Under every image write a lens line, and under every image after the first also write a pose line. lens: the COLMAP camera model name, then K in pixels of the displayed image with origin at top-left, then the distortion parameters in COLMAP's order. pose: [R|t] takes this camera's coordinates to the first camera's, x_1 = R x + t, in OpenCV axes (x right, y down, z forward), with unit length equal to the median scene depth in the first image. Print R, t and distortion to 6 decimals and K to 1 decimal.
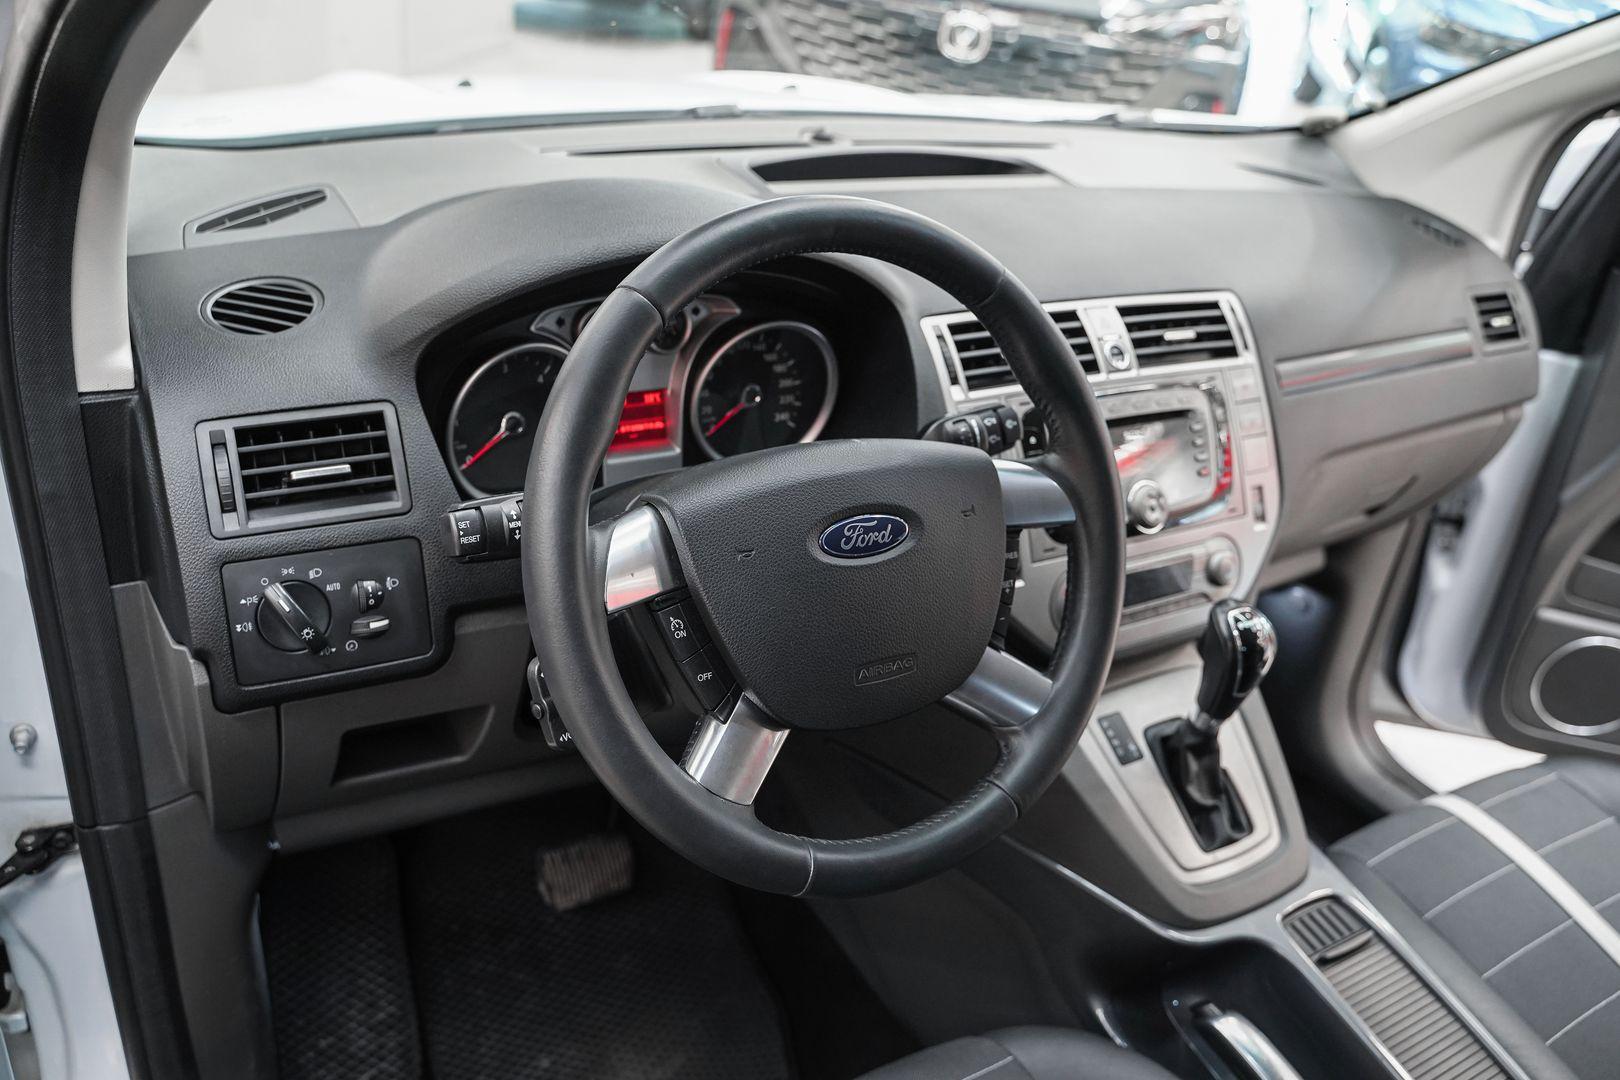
lens RADIAL K [[1324.1, 0, 810.0], [0, 1324.1, 540.0], [0, 0, 1]] dist [-0.107392, 0.076563]
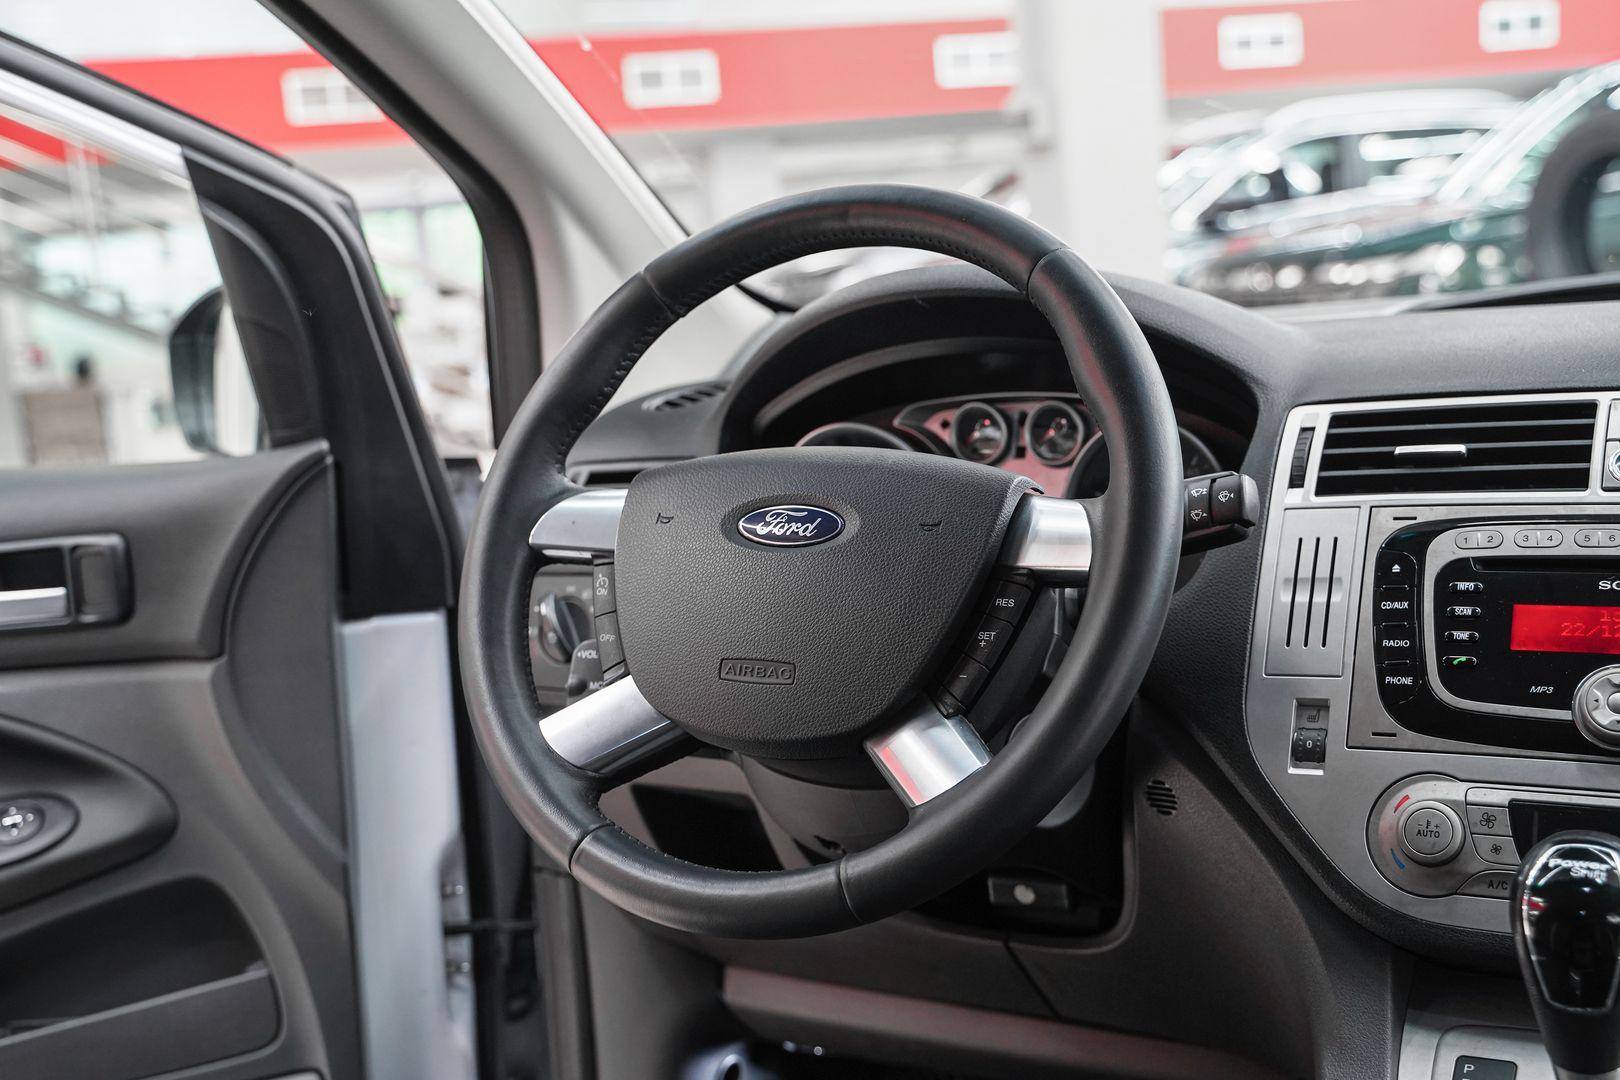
lens RADIAL K [[1853.2, 0, 810.0], [0, 1853.2, 540.0], [0, 0, 1]] dist [0.015675, 0.018756]
pose [[0.483073, -0.030034, -0.875065, 0.761854], [-0.304698, 0.931178, -0.200166, 0.167665], [0.820853, 0.363325, 0.440675, 0.320439]]
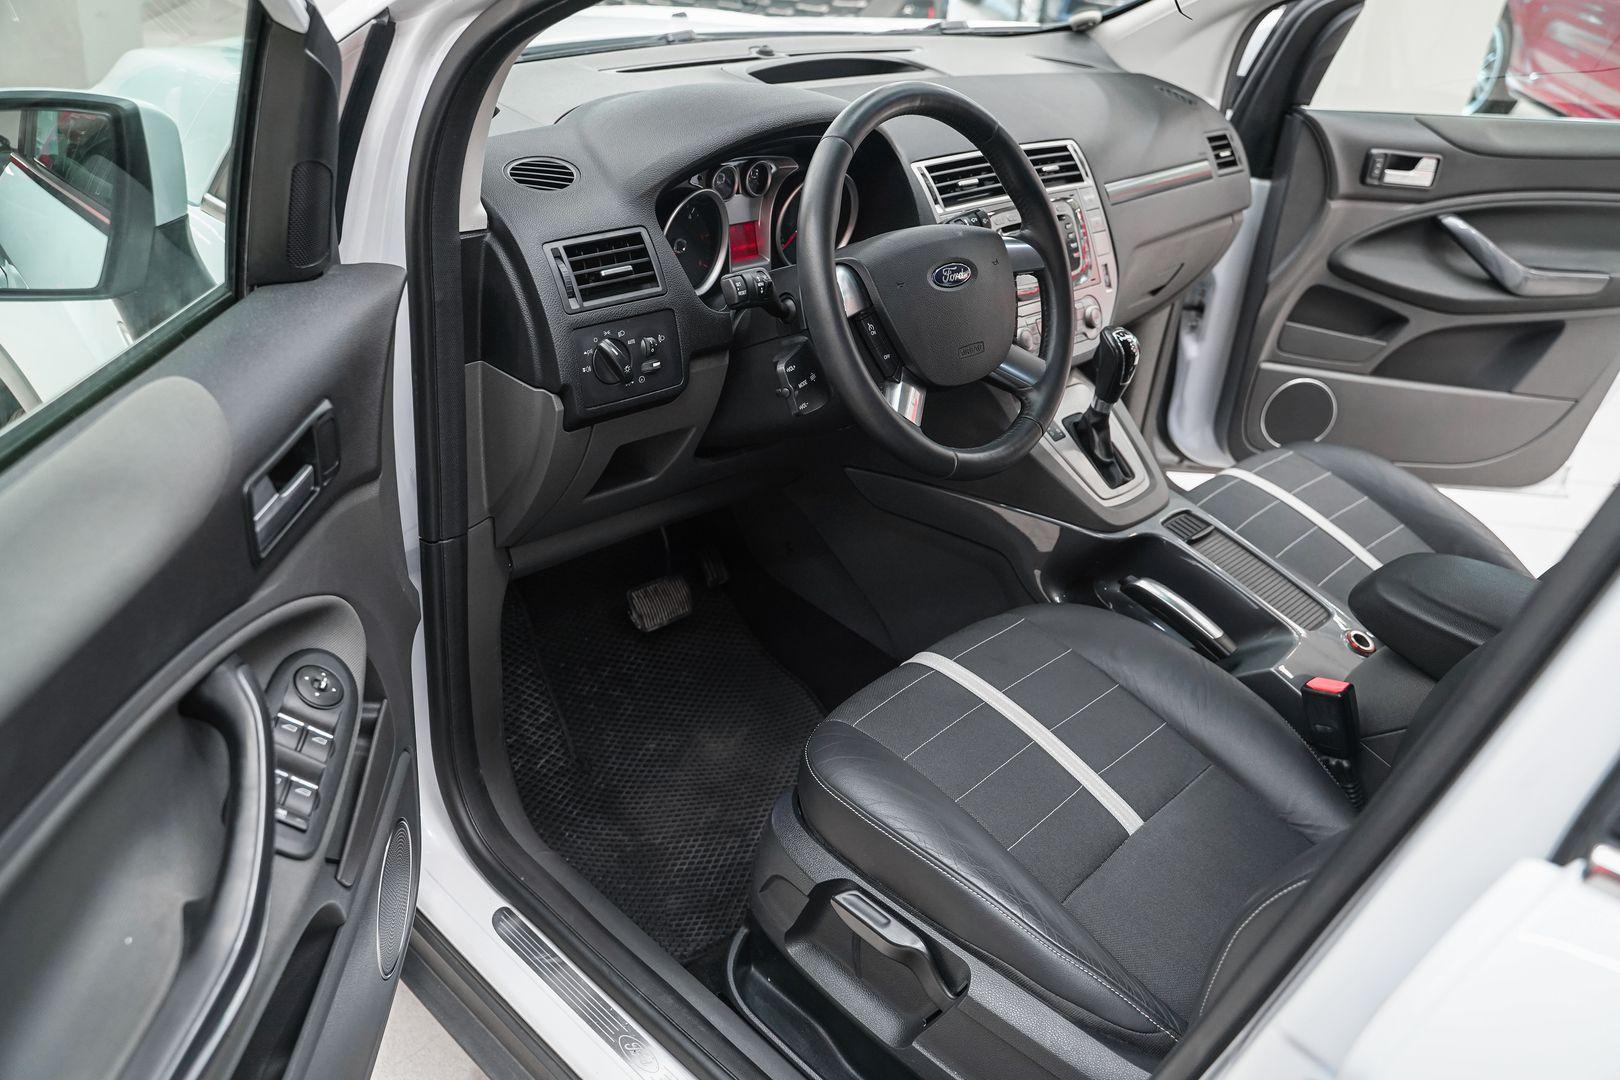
lens RADIAL K [[1324.1, 0, 810.0], [0, 1324.1, 540.0], [0, 0, 1]] dist [-0.107392, 0.076563]
pose [[0.967746, -0.131147, 0.215102, -0.381379], [0.118484, 0.990429, 0.070801, 0.134679], [-0.222328, -0.043031, 0.974022, -0.455731]]
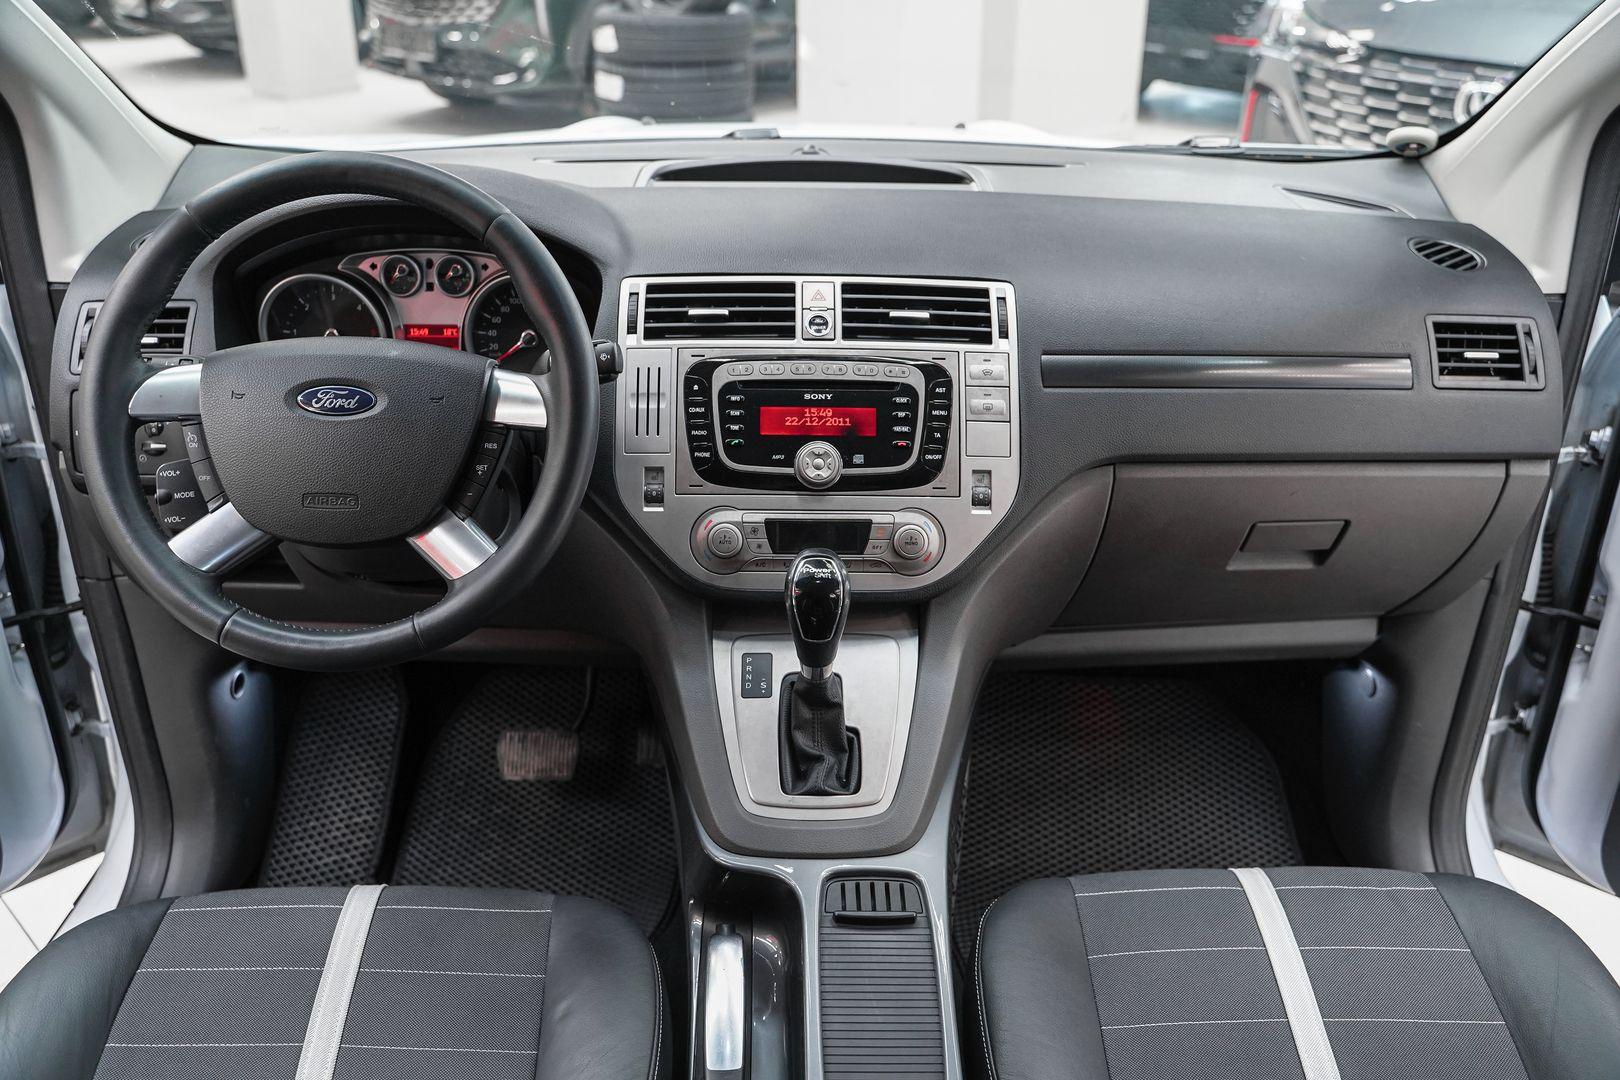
lens RADIAL K [[1324.1, 0, 810.0], [0, 1324.1, 540.0], [0, 0, 1]] dist [-0.107392, 0.076563]
pose [[0.859507, 0.131490, -0.493922, 0.757764], [-0.166308, 0.985704, -0.026993, 0.061702], [0.483312, 0.105343, 0.869087, 0.070522]]
